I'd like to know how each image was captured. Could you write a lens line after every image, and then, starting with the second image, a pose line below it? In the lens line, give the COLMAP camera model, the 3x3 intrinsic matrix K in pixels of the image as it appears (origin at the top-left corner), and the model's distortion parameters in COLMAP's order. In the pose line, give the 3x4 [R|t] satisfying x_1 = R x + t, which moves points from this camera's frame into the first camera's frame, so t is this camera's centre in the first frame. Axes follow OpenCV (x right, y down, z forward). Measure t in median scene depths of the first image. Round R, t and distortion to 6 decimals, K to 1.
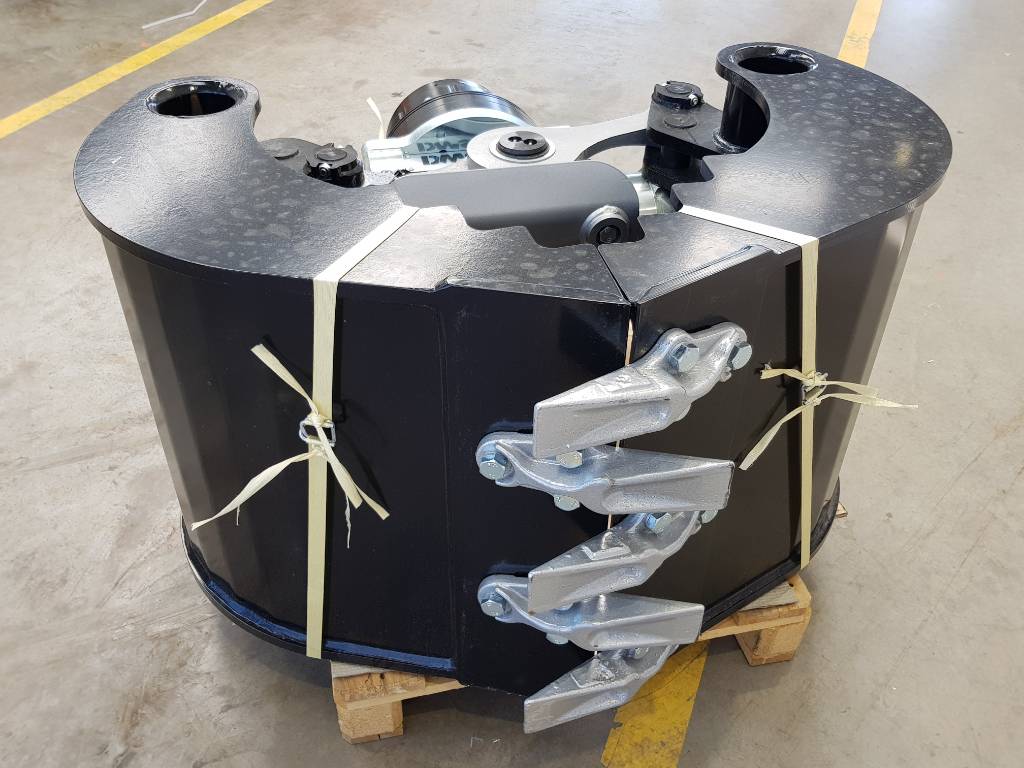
lens RADIAL K [[919.6, 0, 500.1], [0, 919.6, 365.8], [0, 0, 1]] dist [0.070137, -0.101584]
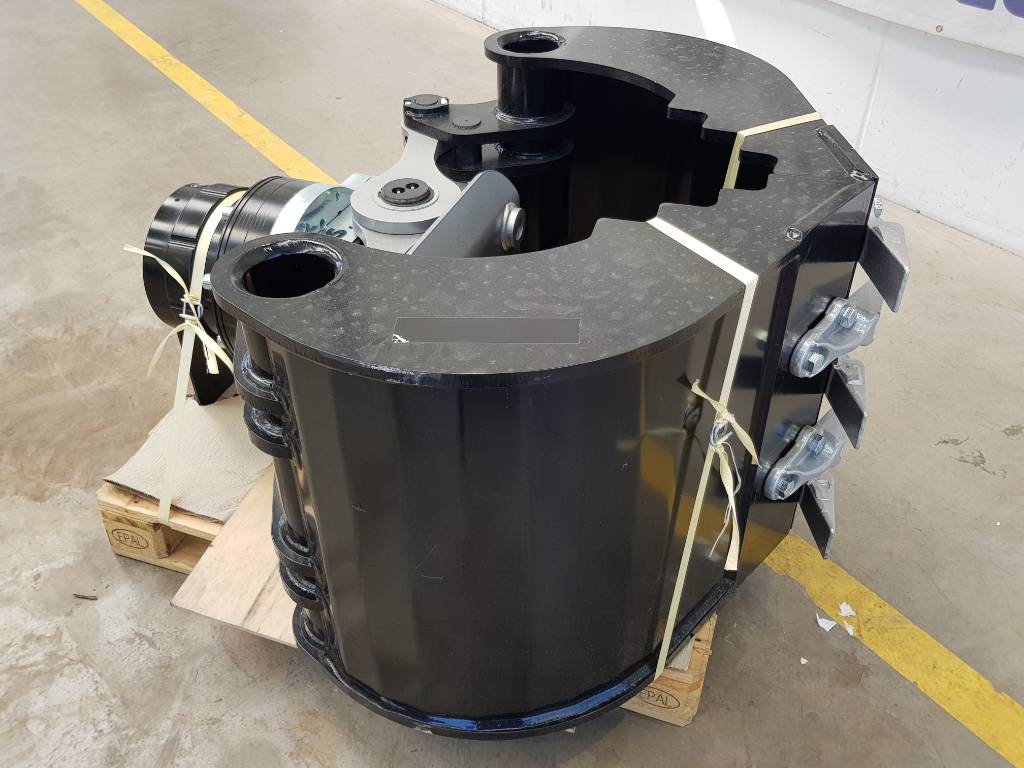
lens RADIAL K [[919.6, 0, 498.8], [0, 919.6, 363.9], [0, 0, 1]] dist [0.070137, -0.101584]
pose [[0.532192, -0.517358, 0.670158, -0.764434], [0.525941, 0.822328, 0.217168, -0.274442], [-0.663444, 0.236889, 0.709737, 0.283885]]
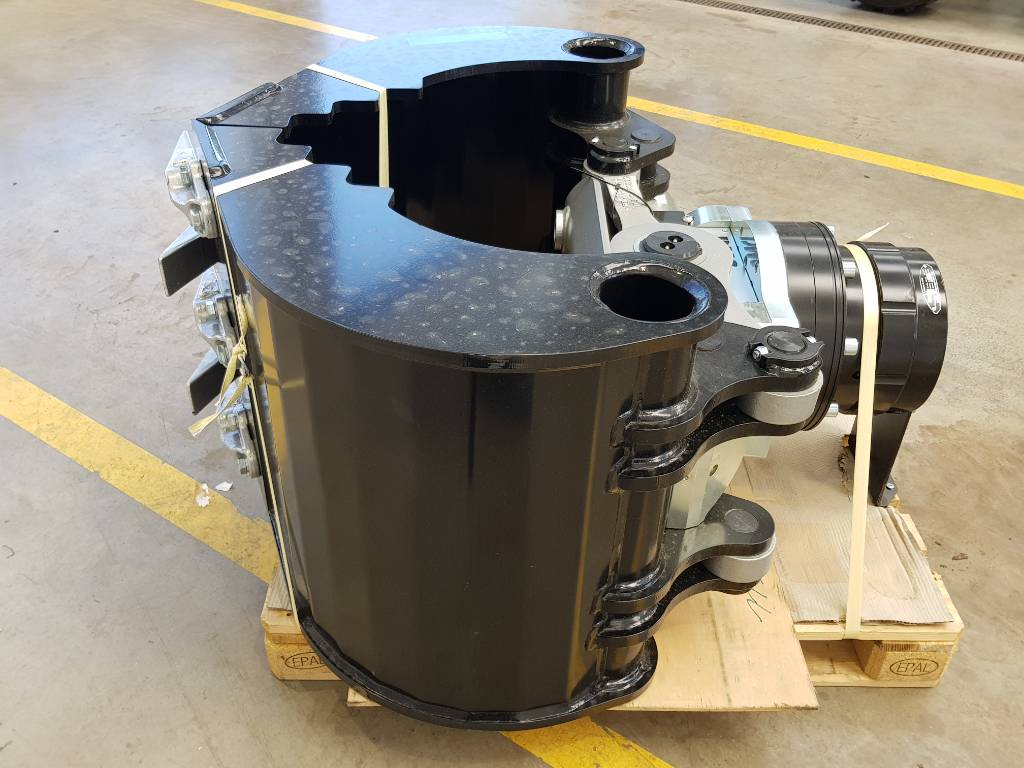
lens RADIAL K [[919.6, 0, 505.0], [0, 919.6, 372.9], [0, 0, 1]] dist [0.070137, -0.101584]
pose [[-0.221092, 0.566430, -0.793899, 0.943768], [-0.610891, 0.554118, 0.565477, -0.644346], [0.760217, 0.610009, 0.223516, 0.818631]]
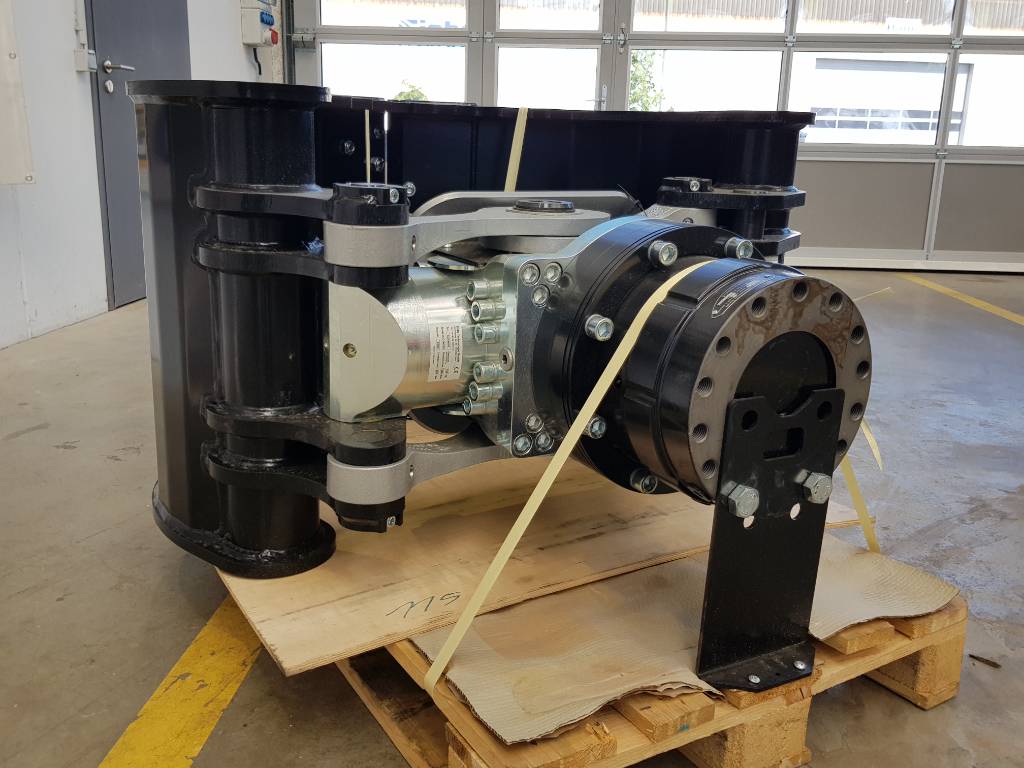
lens RADIAL K [[919.6, 0, 495.1], [0, 919.6, 374.3], [0, 0, 1]] dist [0.070137, -0.101584]
pose [[-0.951831, 0.036061, -0.304495, 0.367189], [-0.218863, 0.615600, 0.757057, -0.856236], [0.214747, 0.787233, -0.578055, 1.764558]]
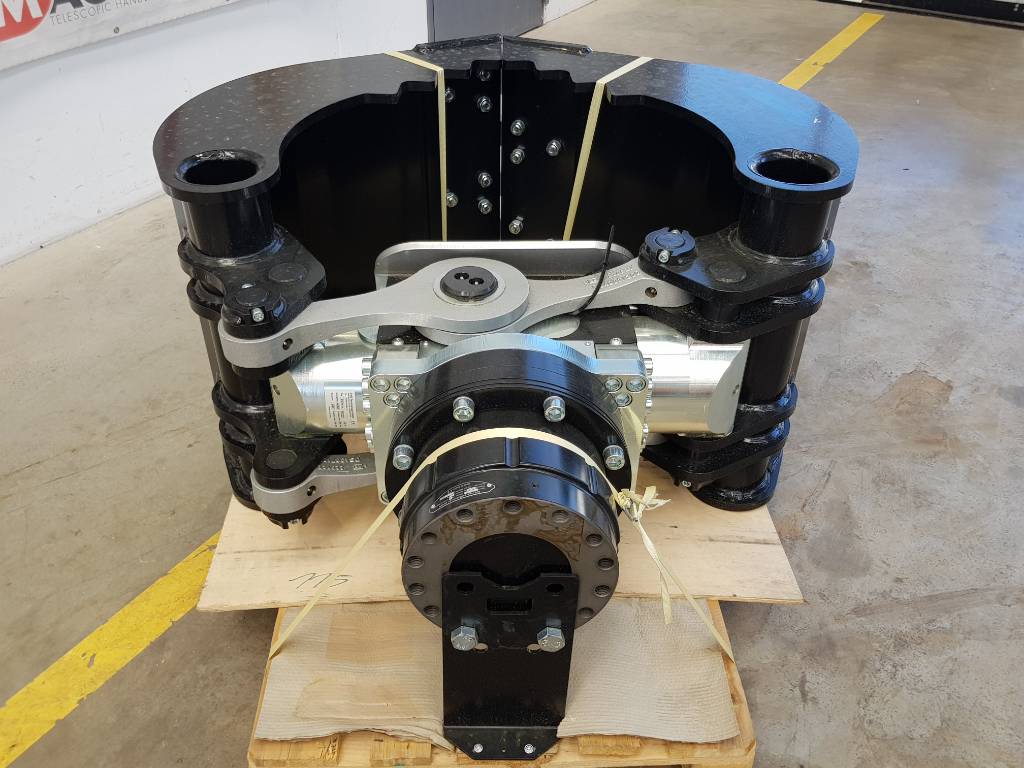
lens RADIAL K [[919.6, 0, 498.9], [0, 919.6, 361.7], [0, 0, 1]] dist [0.070137, -0.101584]
pose [[-0.980450, -0.124821, 0.152109, -0.168566], [0.109798, 0.294433, 0.949344, -1.189535], [-0.163284, 0.947486, -0.274972, 1.452360]]
